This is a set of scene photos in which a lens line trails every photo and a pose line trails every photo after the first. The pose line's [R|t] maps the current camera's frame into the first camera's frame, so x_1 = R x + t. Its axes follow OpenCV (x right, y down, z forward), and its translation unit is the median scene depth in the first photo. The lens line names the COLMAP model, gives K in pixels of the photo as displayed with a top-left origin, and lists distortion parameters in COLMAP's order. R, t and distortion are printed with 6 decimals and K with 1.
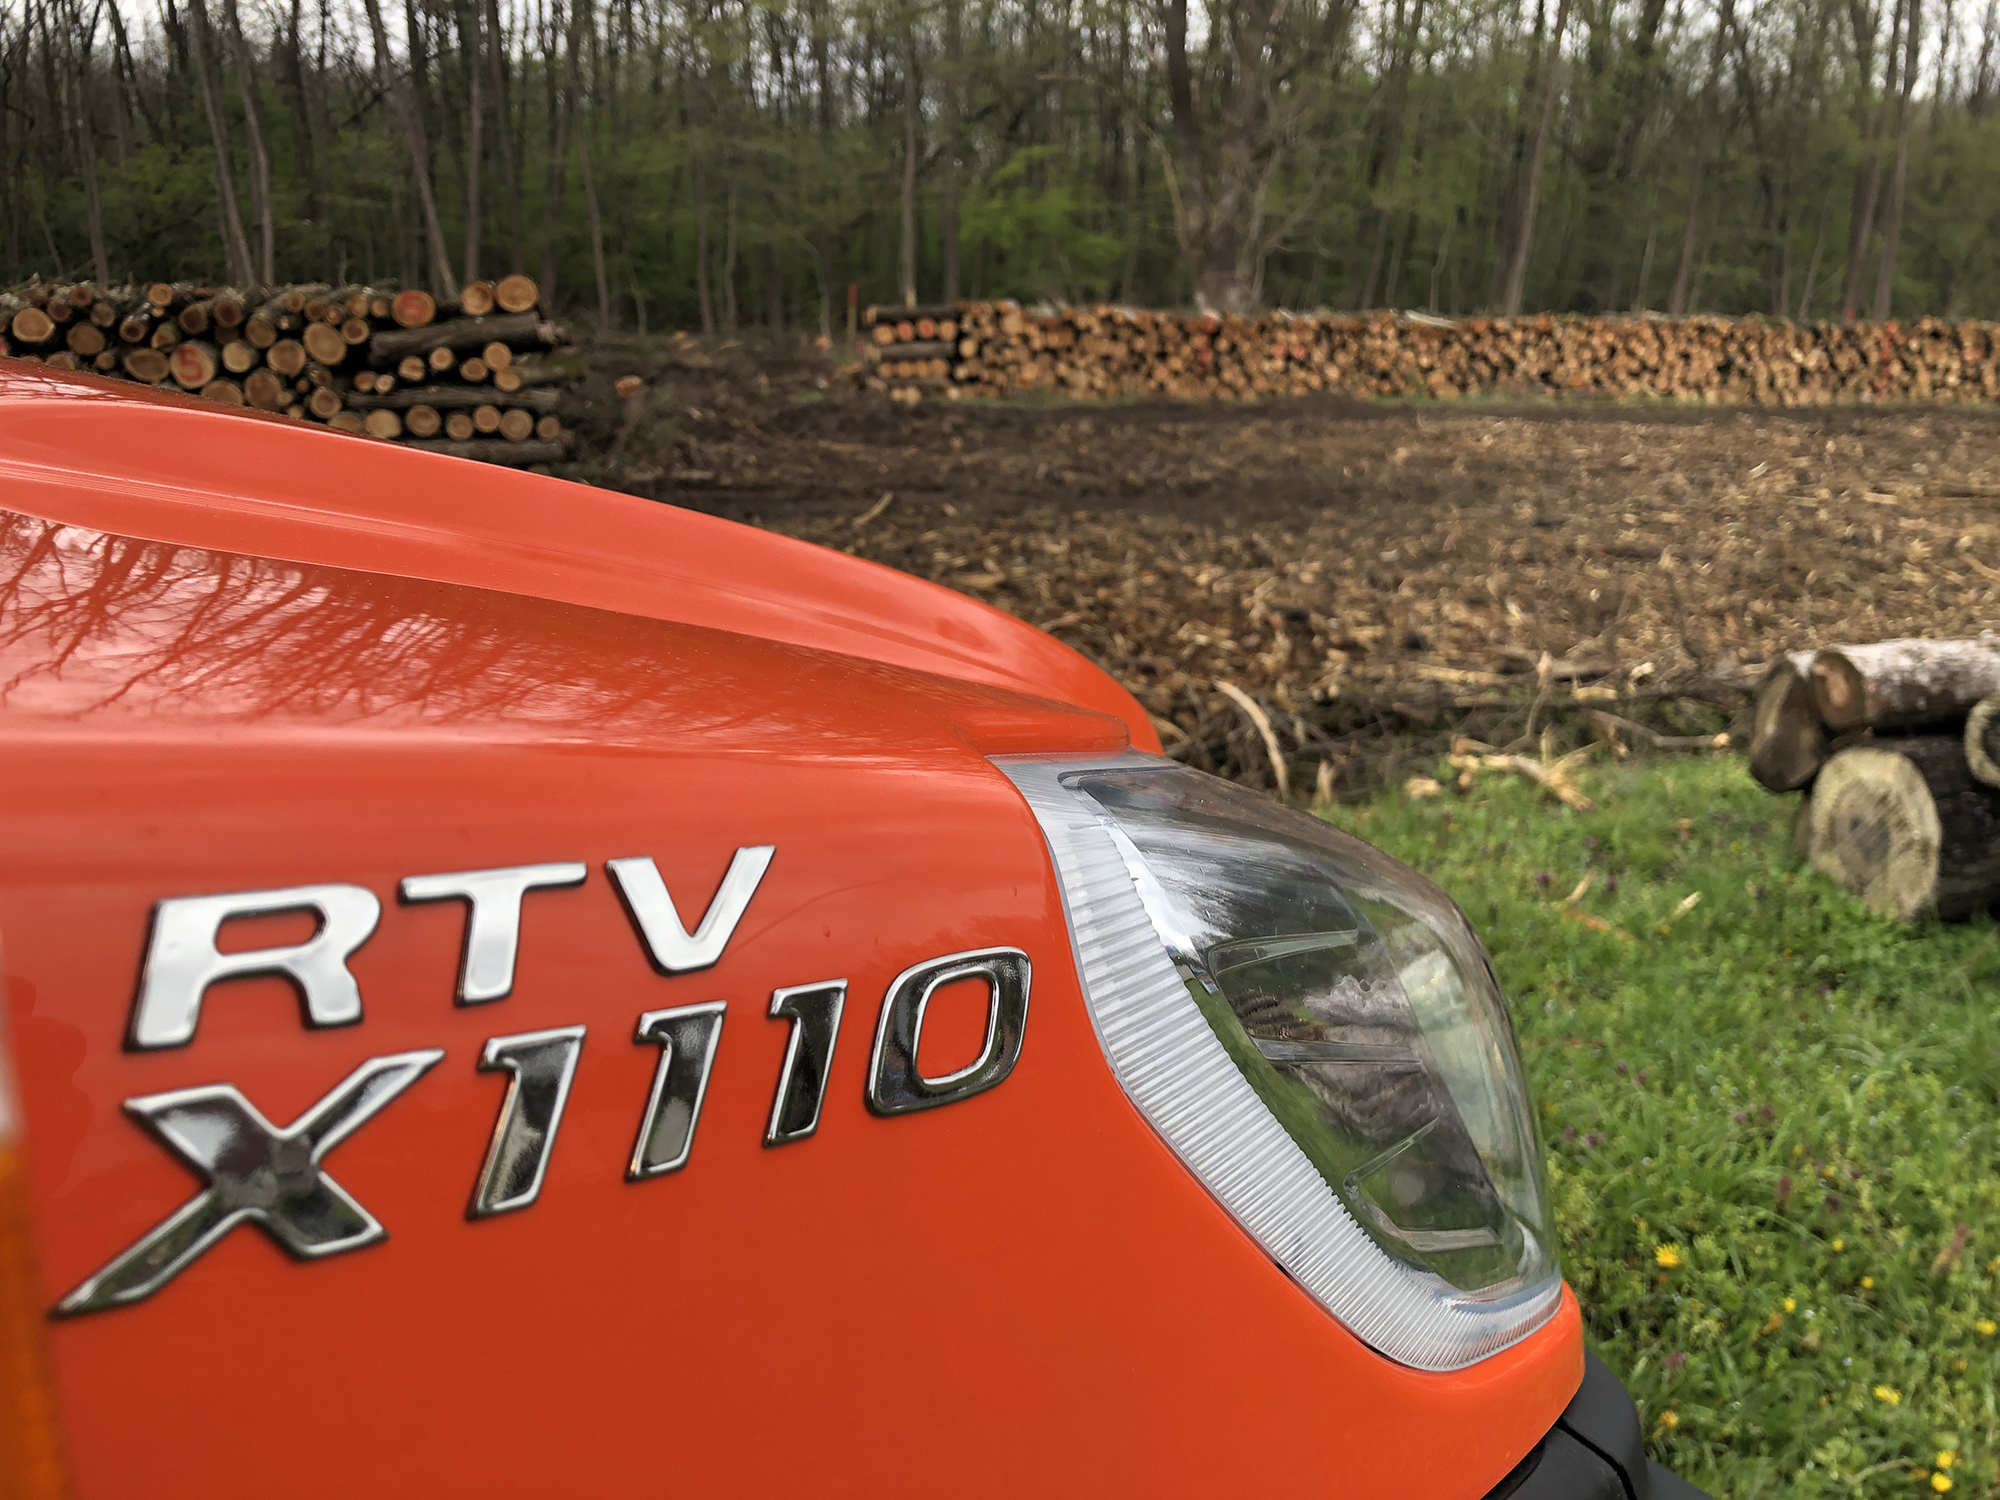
lens RADIAL K [[1649.3, 0, 1001.7], [0, 1649.3, 757.4], [0, 0, 1]] dist [-0.014228, 0.021353]
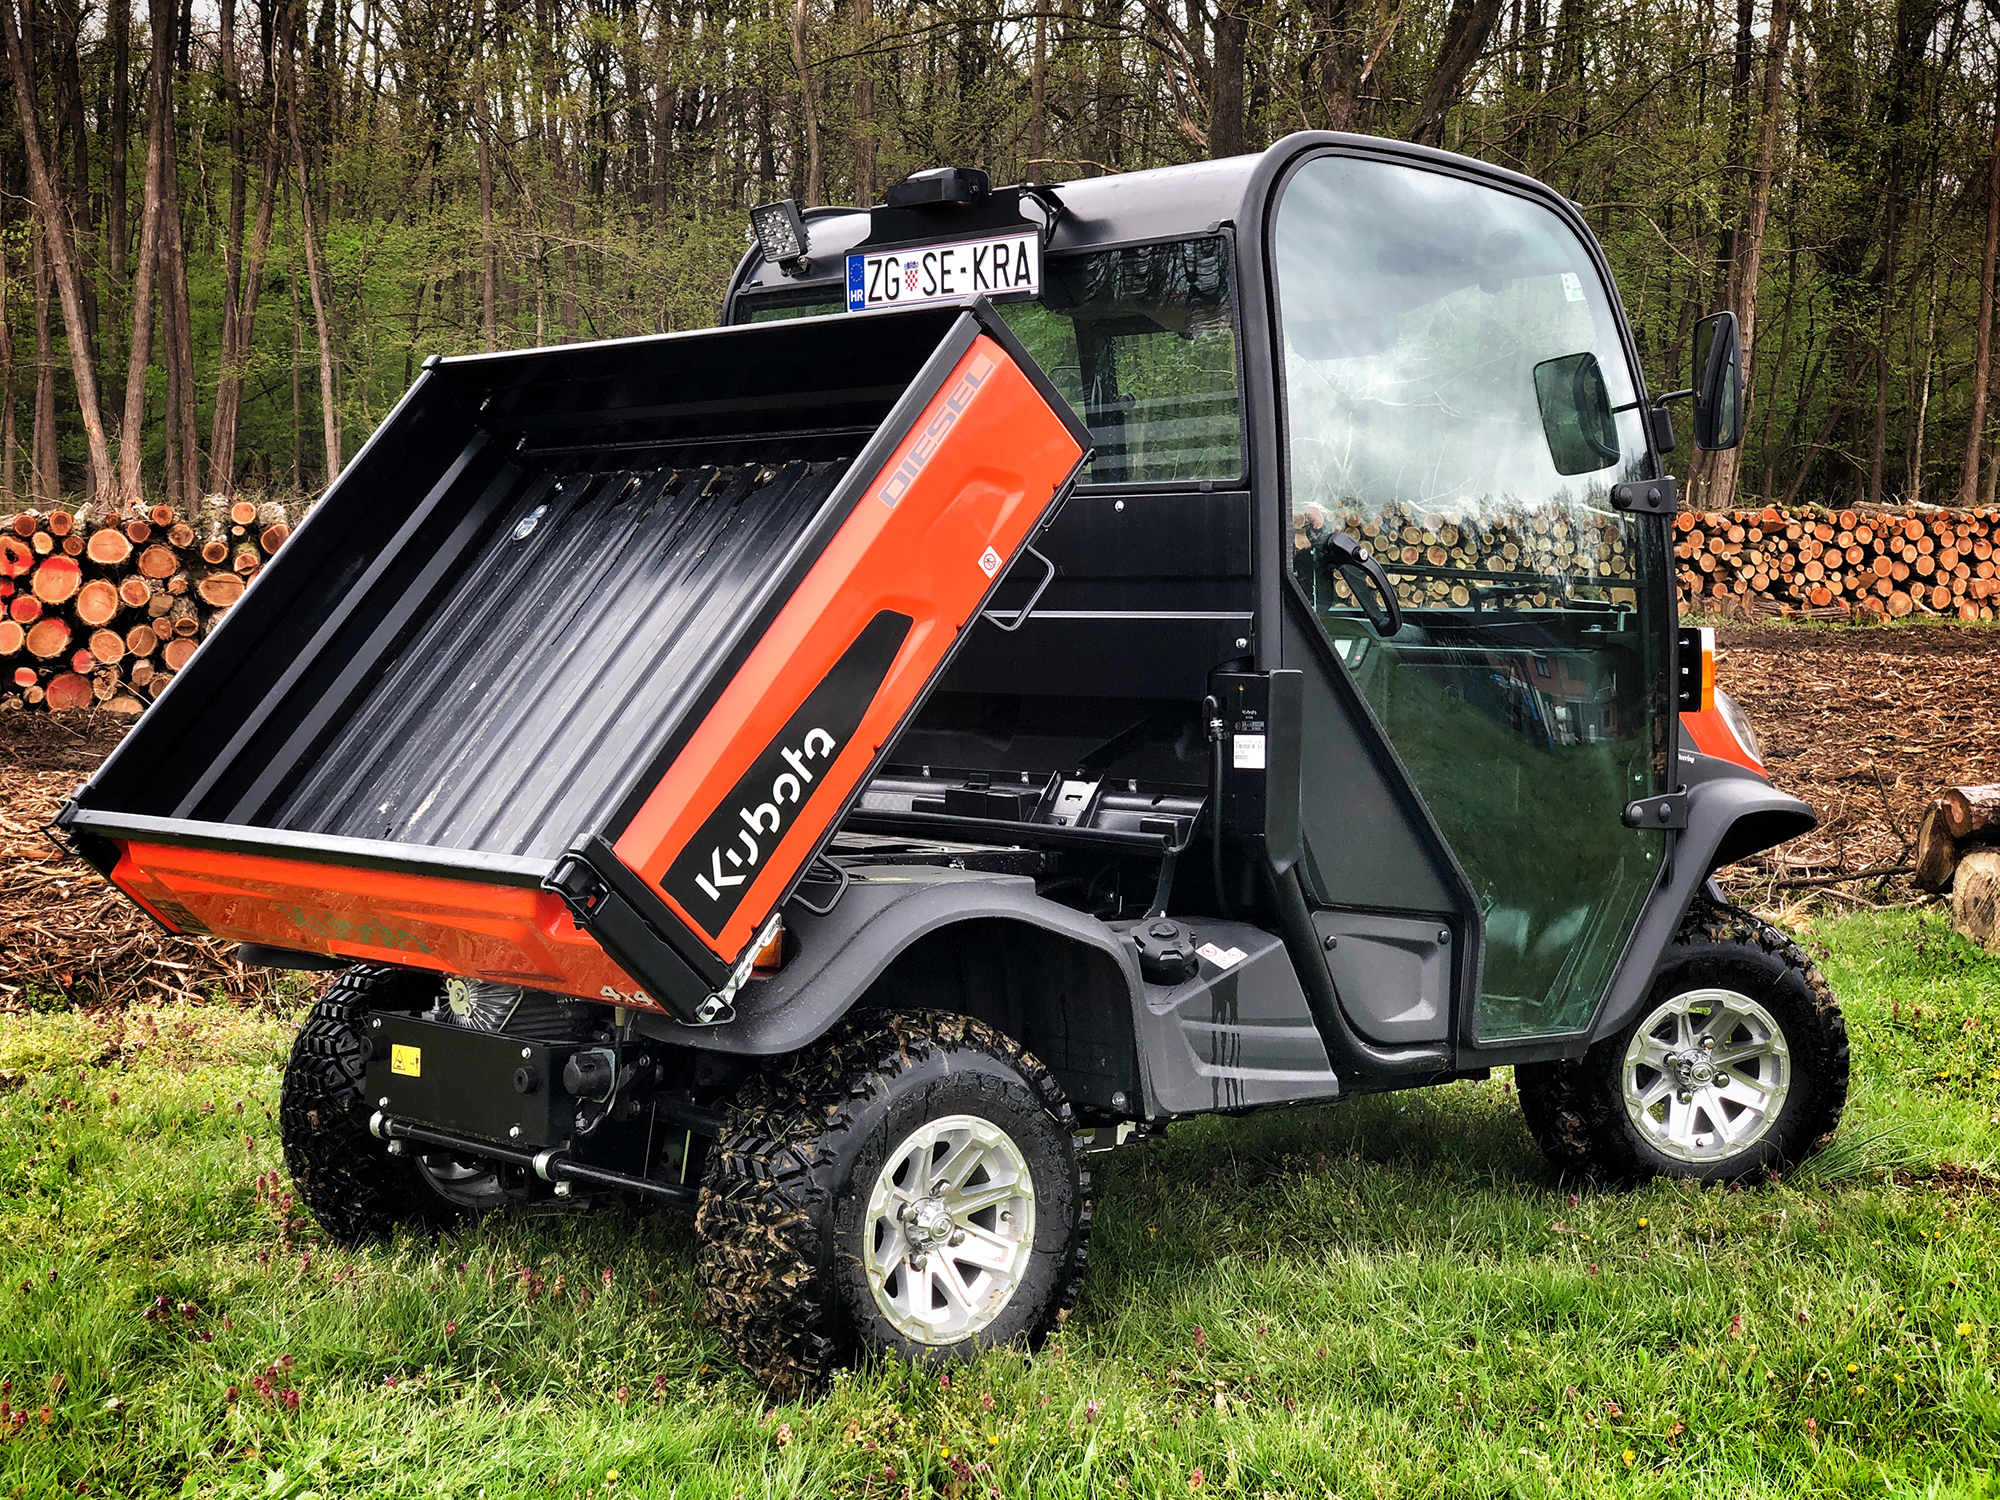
lens RADIAL K [[3007.5, 0, 997.9], [0, 3007.5, 748.4], [0, 0, 1]] dist [0.008301, 0.000000]
pose [[0.998471, -0.004084, 0.055133, -0.080143], [0.013379, 0.985472, -0.169308, 0.053306], [-0.053641, 0.169787, 0.984020, -0.254904]]
